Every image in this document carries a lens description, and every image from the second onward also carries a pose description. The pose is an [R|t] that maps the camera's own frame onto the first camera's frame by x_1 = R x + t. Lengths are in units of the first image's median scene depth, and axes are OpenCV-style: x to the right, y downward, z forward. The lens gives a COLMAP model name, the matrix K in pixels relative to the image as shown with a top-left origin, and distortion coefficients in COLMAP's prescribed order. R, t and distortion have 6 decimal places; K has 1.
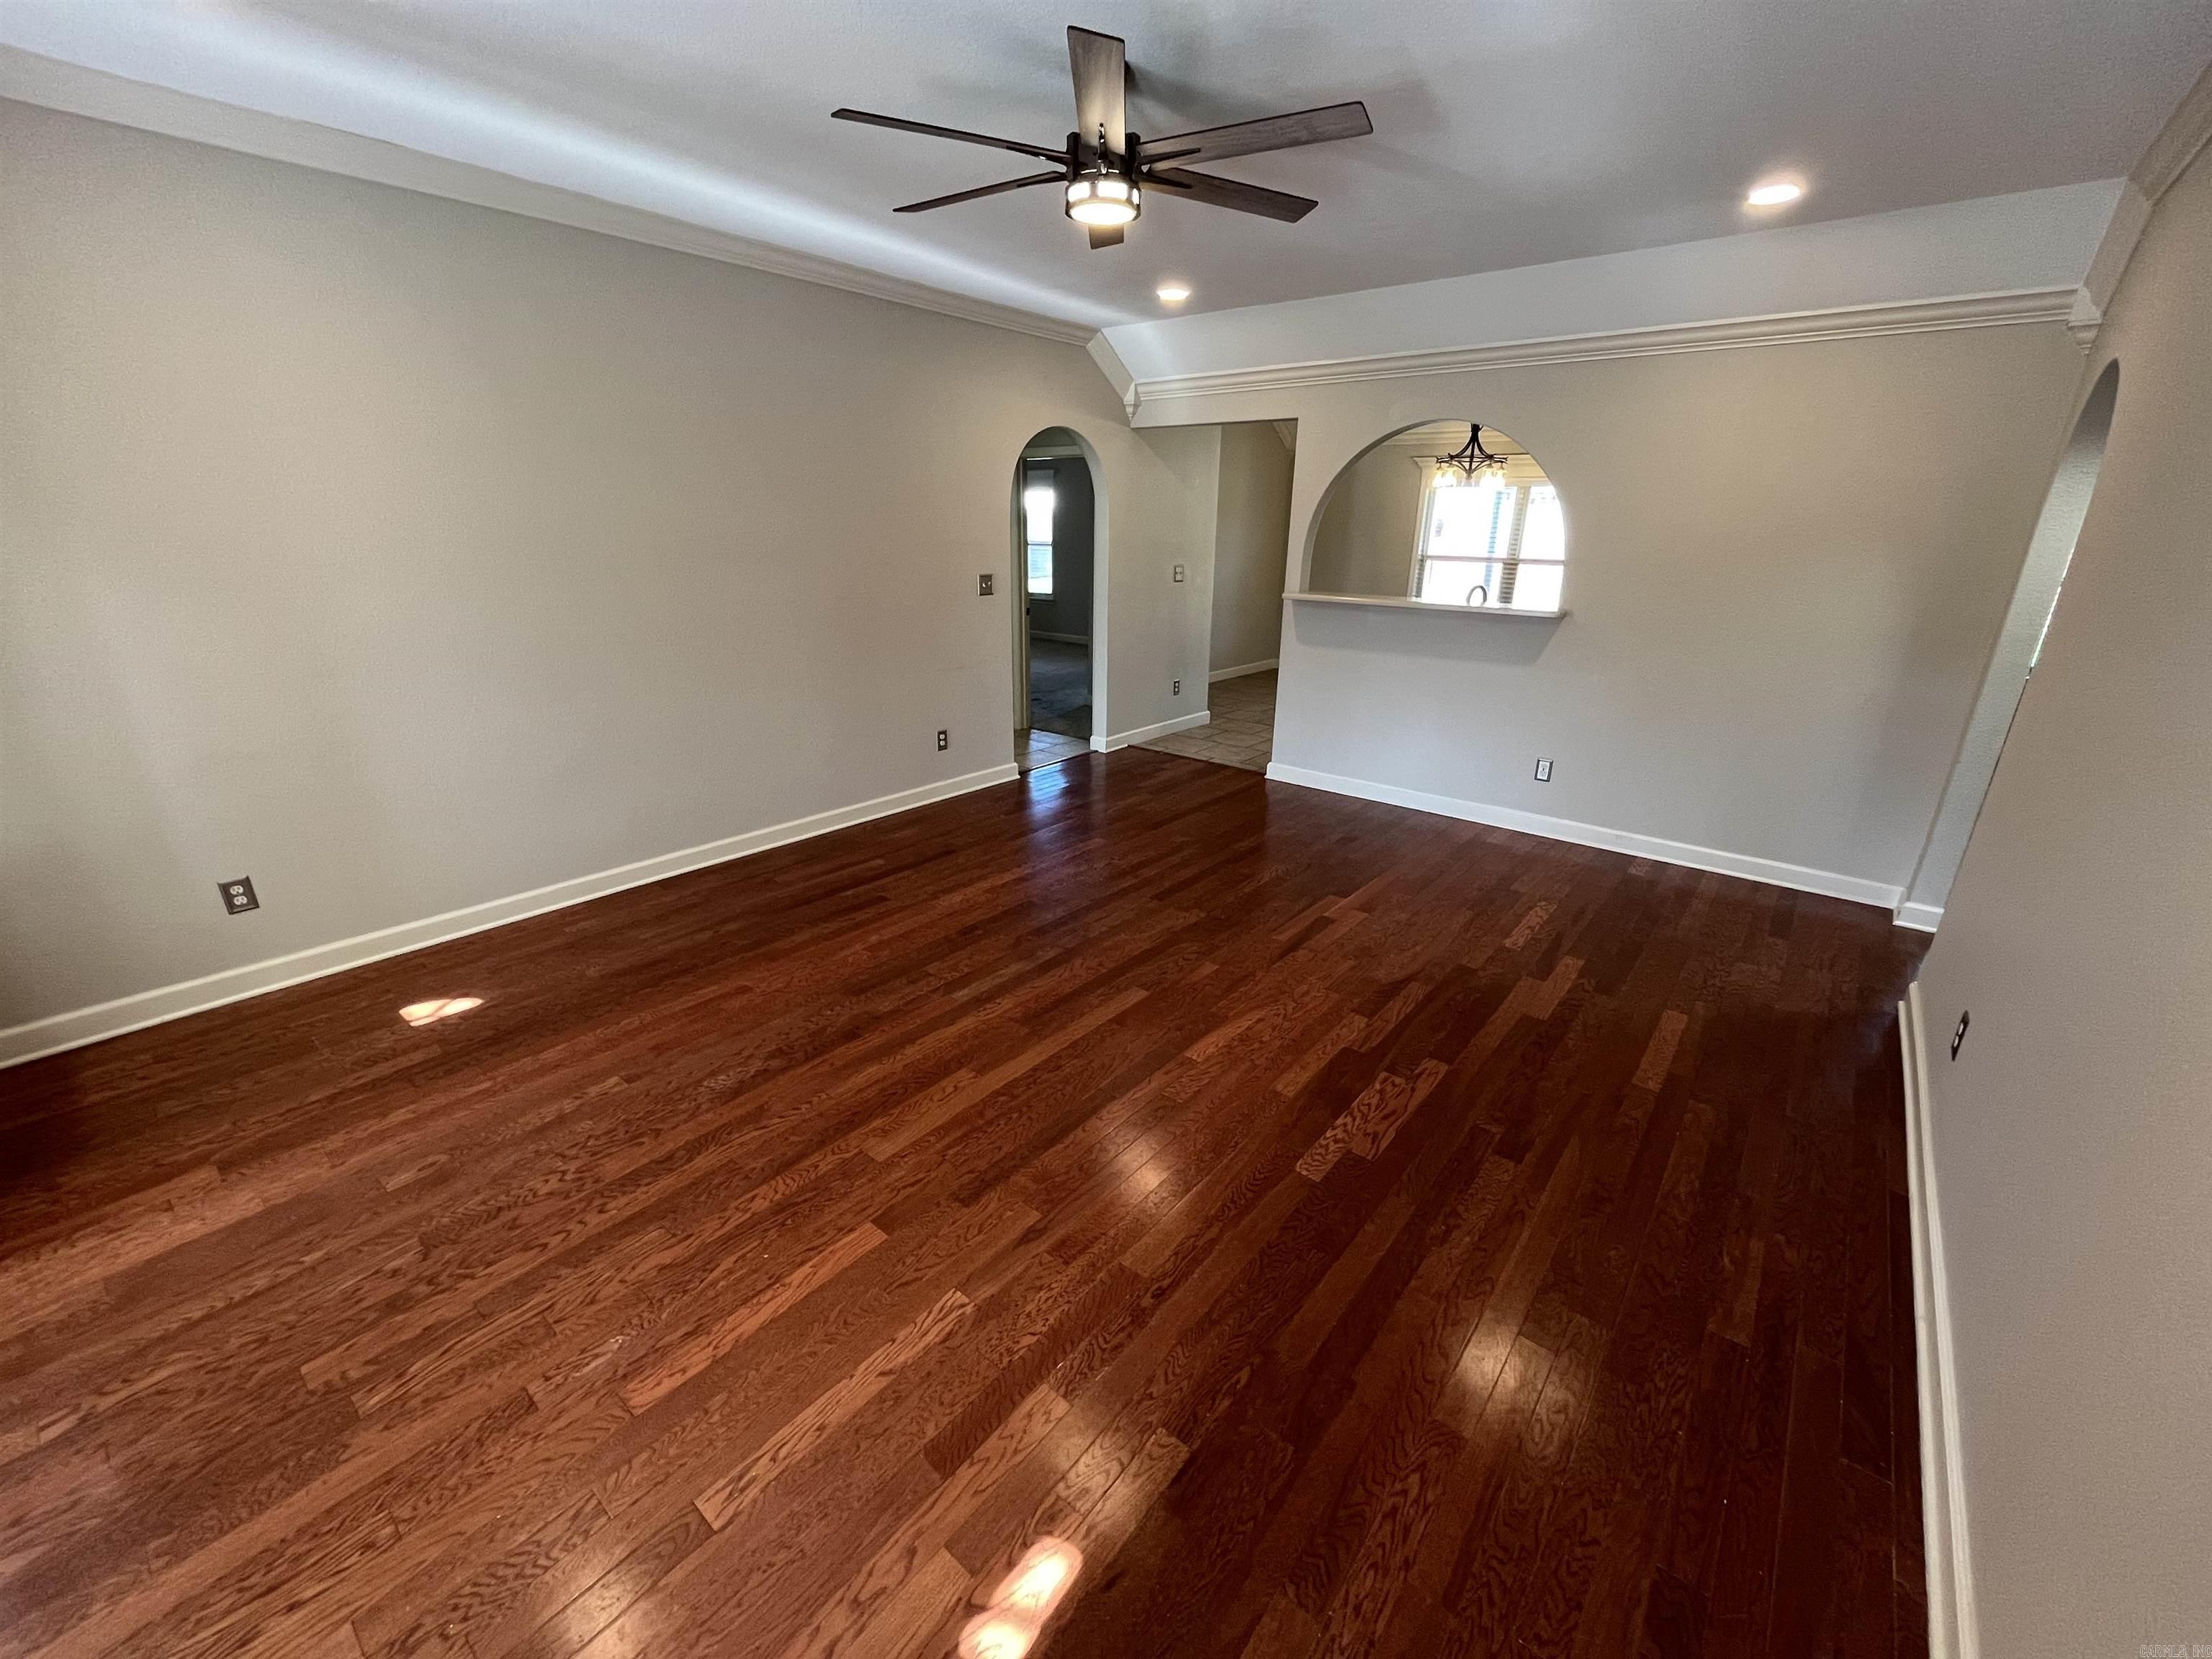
lens RADIAL K [[891.7, 0, 1107.4], [0, 891.7, 830.9], [0, 0, 1]] dist [-0.002365, -0.000771]
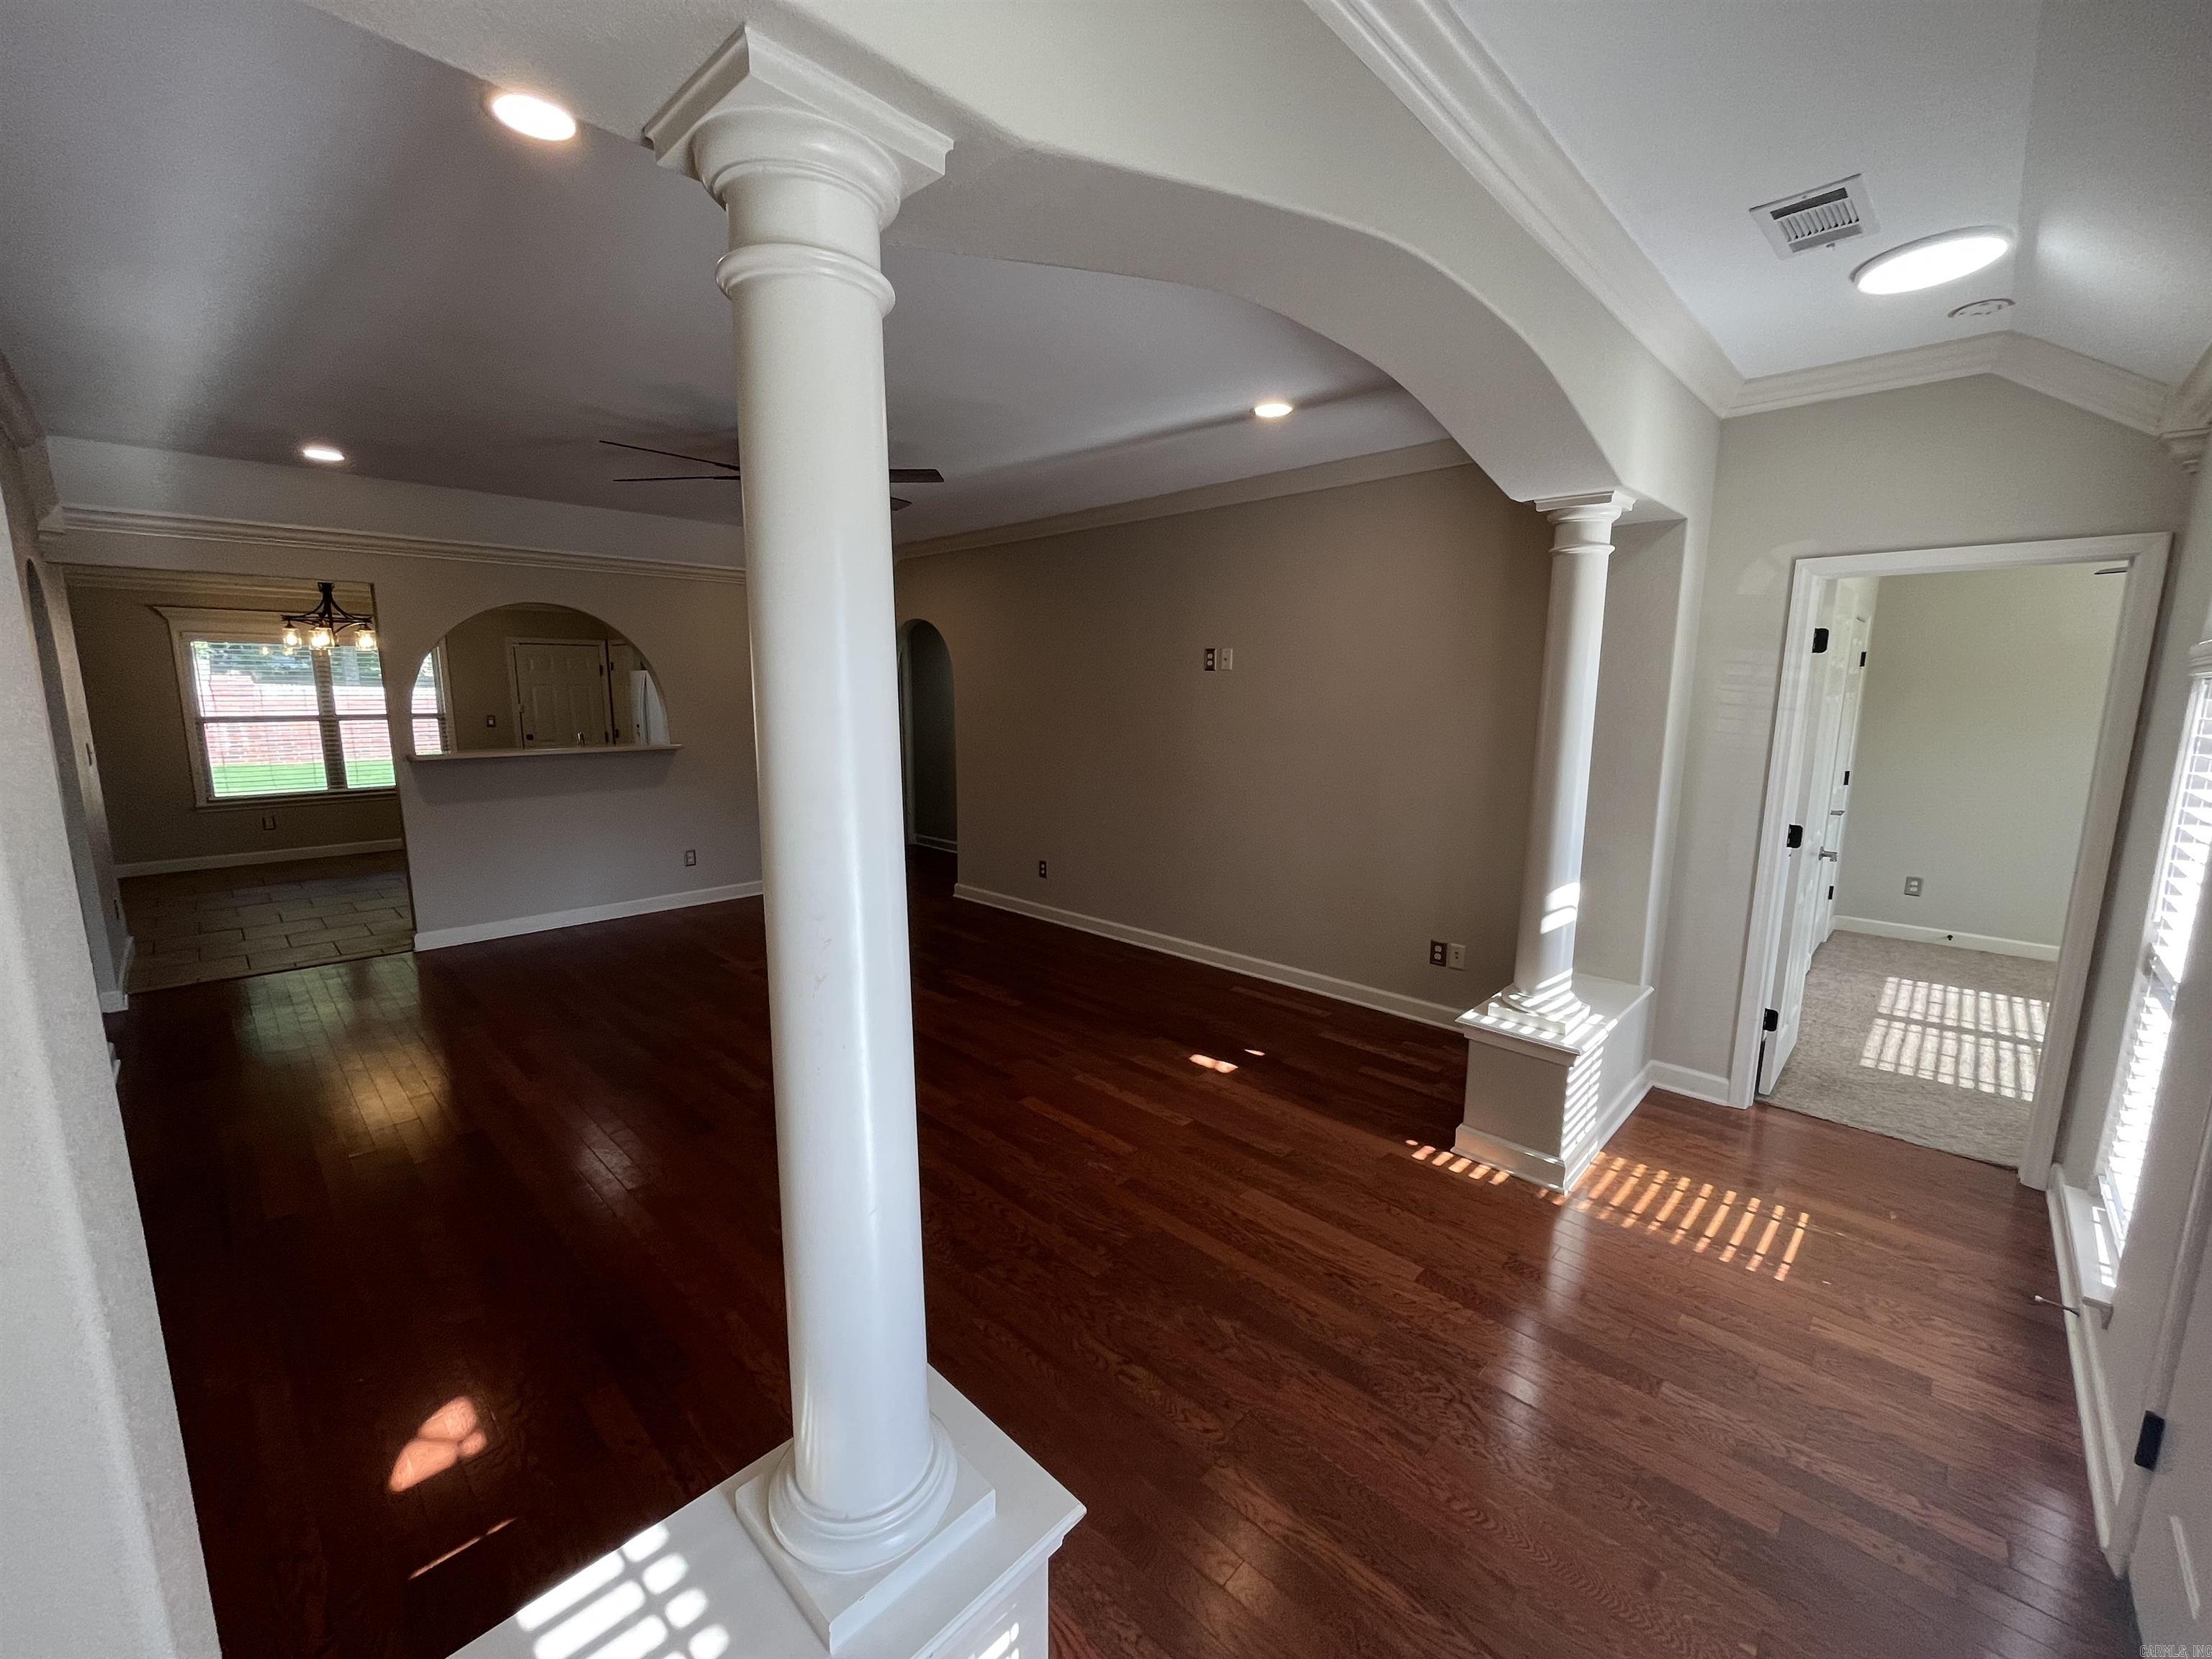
lens RADIAL K [[892.4, 0, 1103.8], [0, 892.4, 829.5], [0, 0, 1]] dist [-0.000781, -0.000527]
pose [[0.085378, -0.173660, 0.981098, -1.227972], [0.323801, 0.936079, 0.137513, -0.142859], [-0.942265, 0.305940, 0.136152, 0.323230]]
